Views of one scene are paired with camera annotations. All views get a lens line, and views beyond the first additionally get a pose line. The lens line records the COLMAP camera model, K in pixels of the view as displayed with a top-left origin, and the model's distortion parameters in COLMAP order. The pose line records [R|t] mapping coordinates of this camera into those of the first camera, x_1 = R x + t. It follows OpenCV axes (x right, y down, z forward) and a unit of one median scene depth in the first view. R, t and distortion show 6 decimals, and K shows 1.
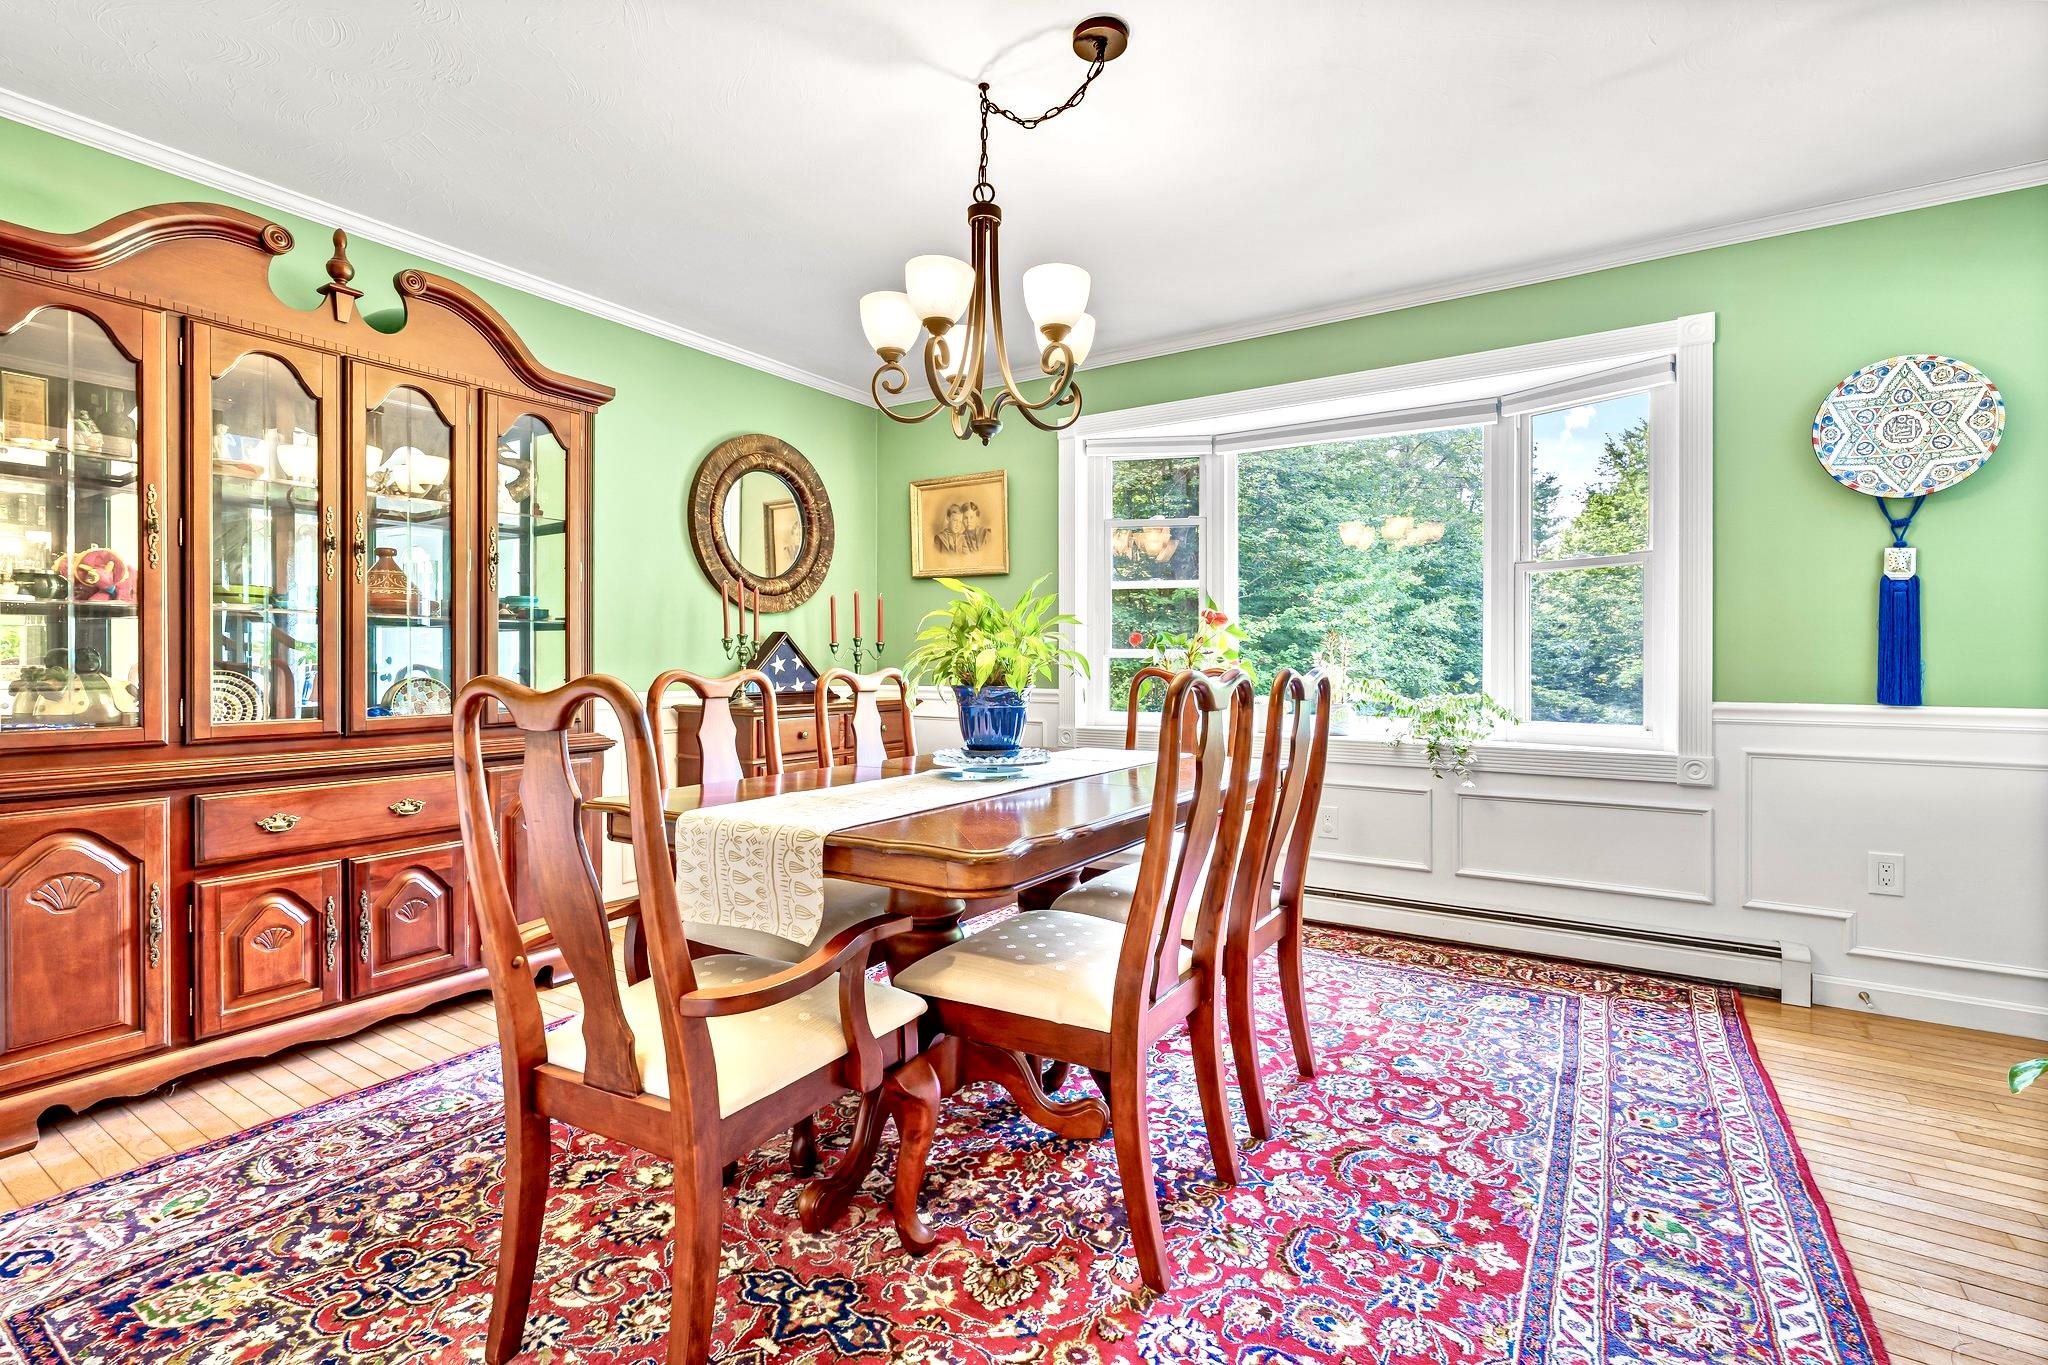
lens RADIAL K [[929.1, 0, 1032.0], [0, 929.1, 654.2], [0, 0, 1]] dist [-0.002879, 0.000079]
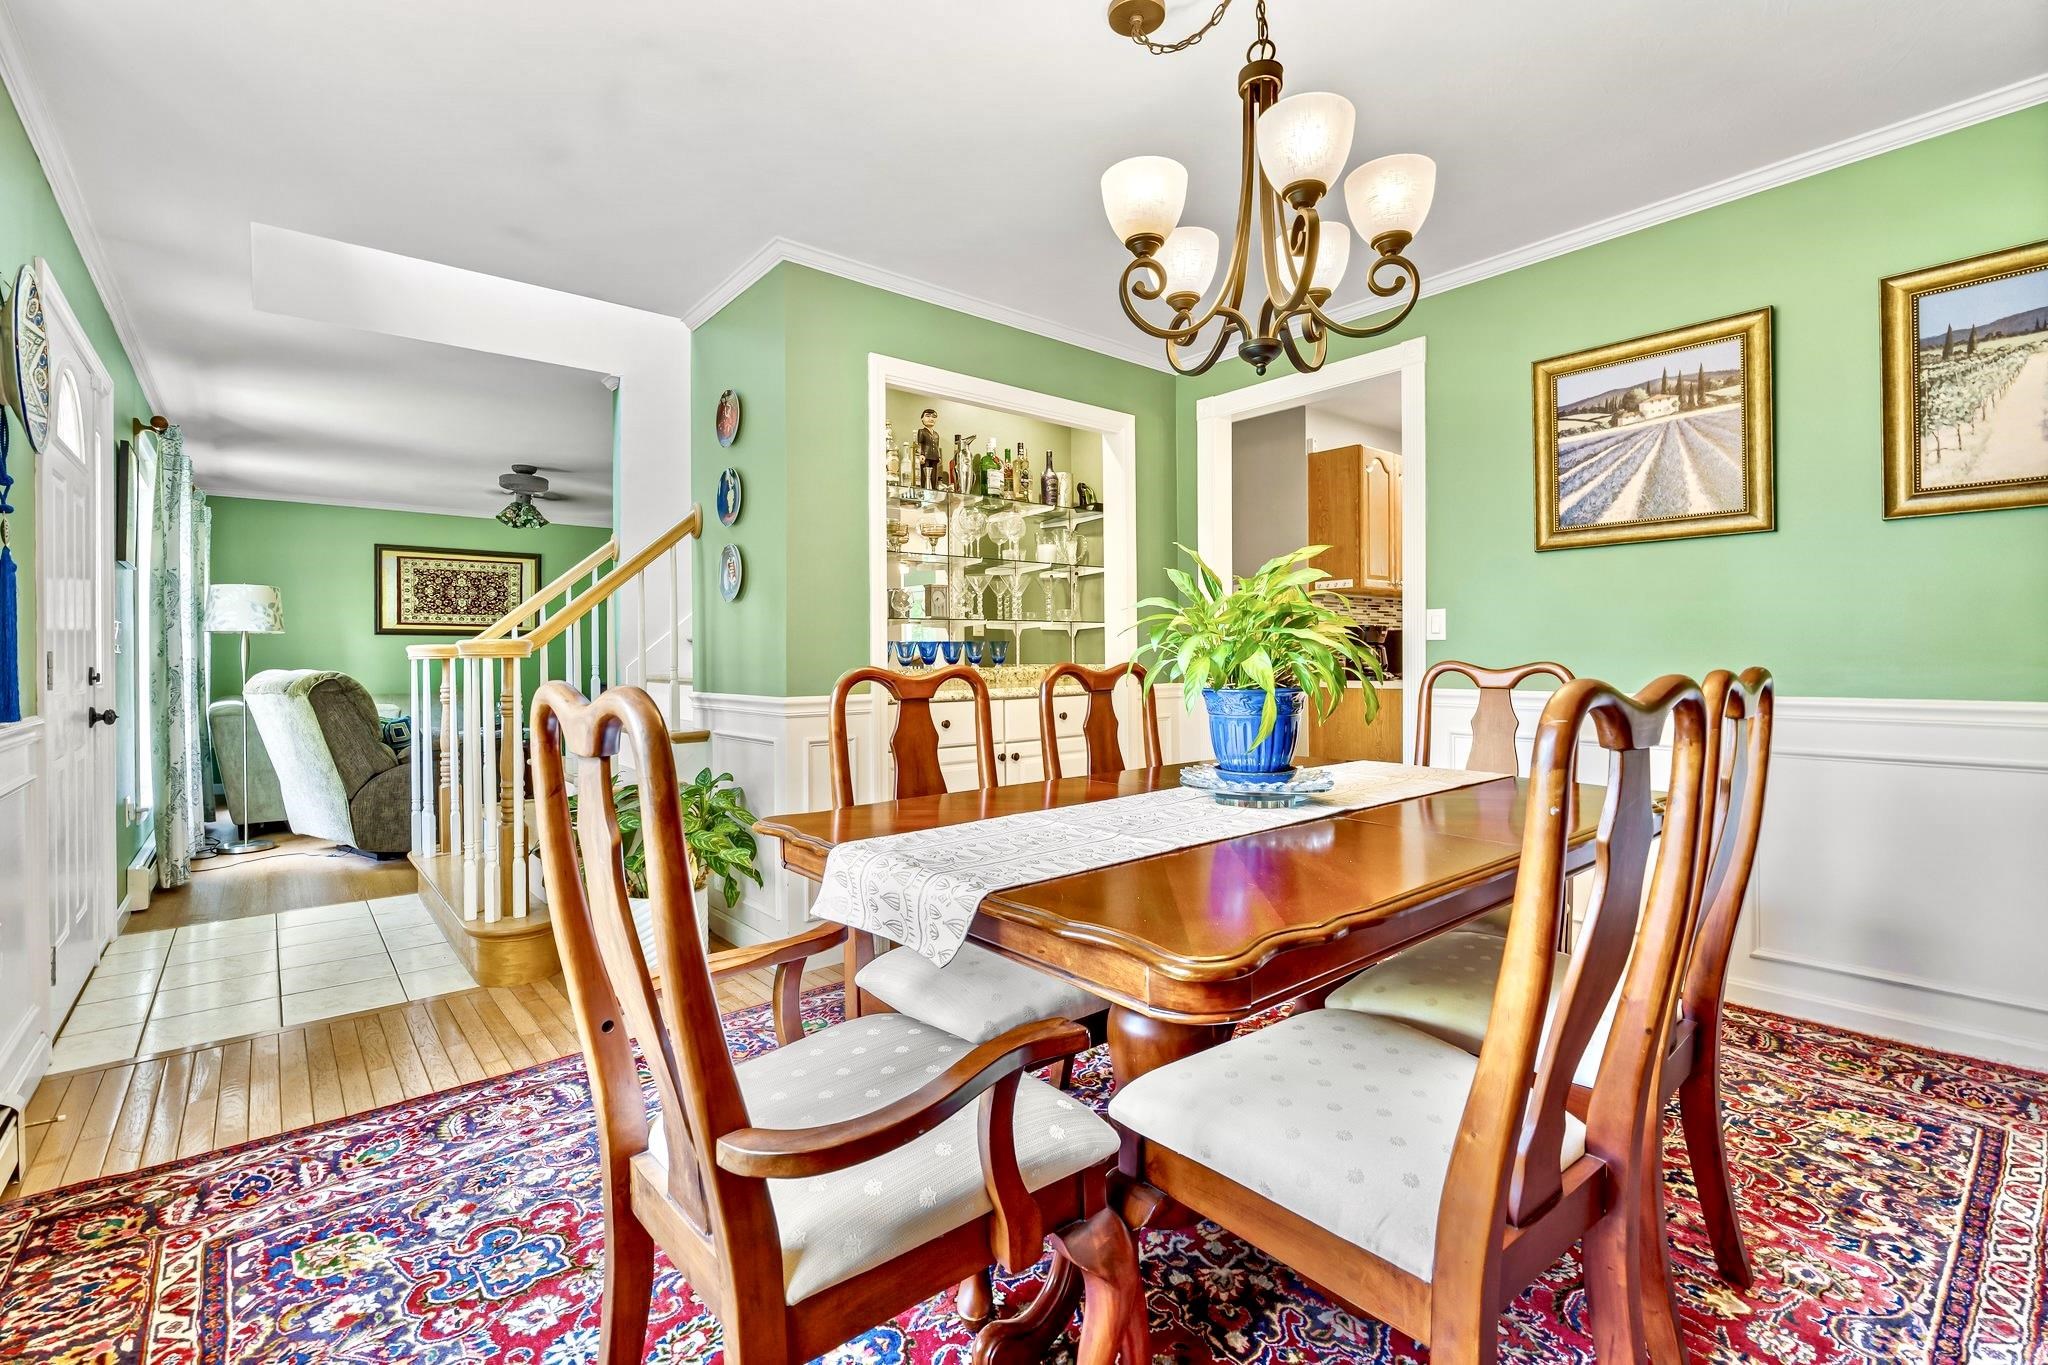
lens RADIAL K [[909.0, 0, 1017.4], [0, 909.0, 658.7], [0, 0, 1]] dist [-0.003573, 0.000022]
pose [[-0.950032, 0.004254, 0.312123, -0.075080], [0.002947, 0.999985, -0.004657, 0.009738], [-0.312139, -0.003504, -0.950030, 1.508385]]
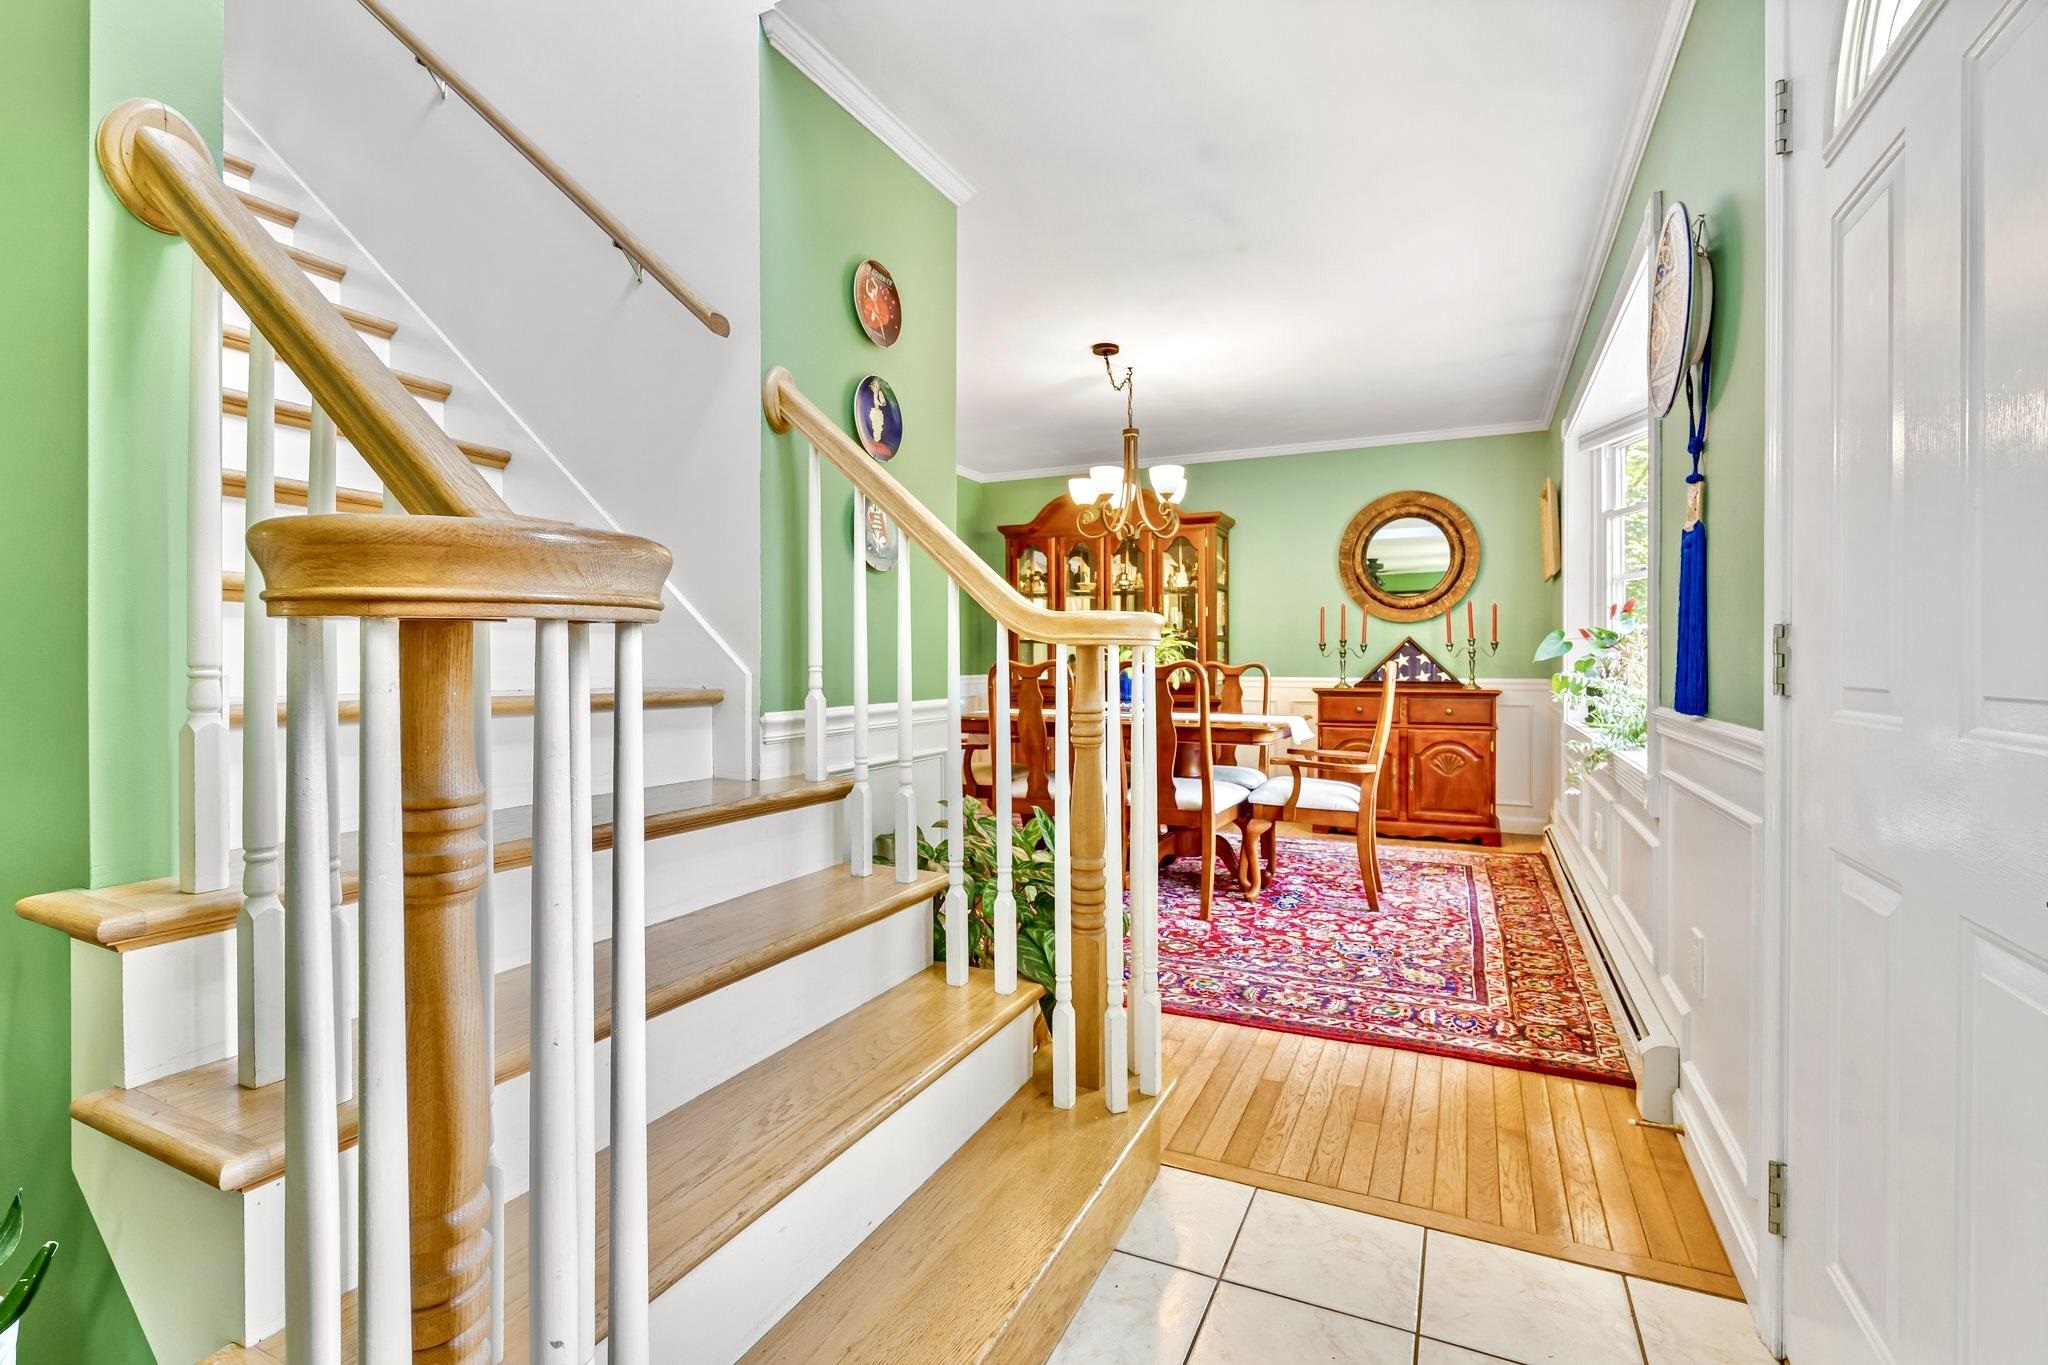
lens RADIAL K [[948.5, 0, 1016.0], [0, 948.5, 671.1], [0, 0, 1]] dist [-0.001297, -0.000068]
pose [[0.113802, 0.011158, -0.993441, 1.645180], [0.008437, 0.999890, 0.012197, 0.007554], [0.993468, -0.009770, 0.113696, 0.445432]]
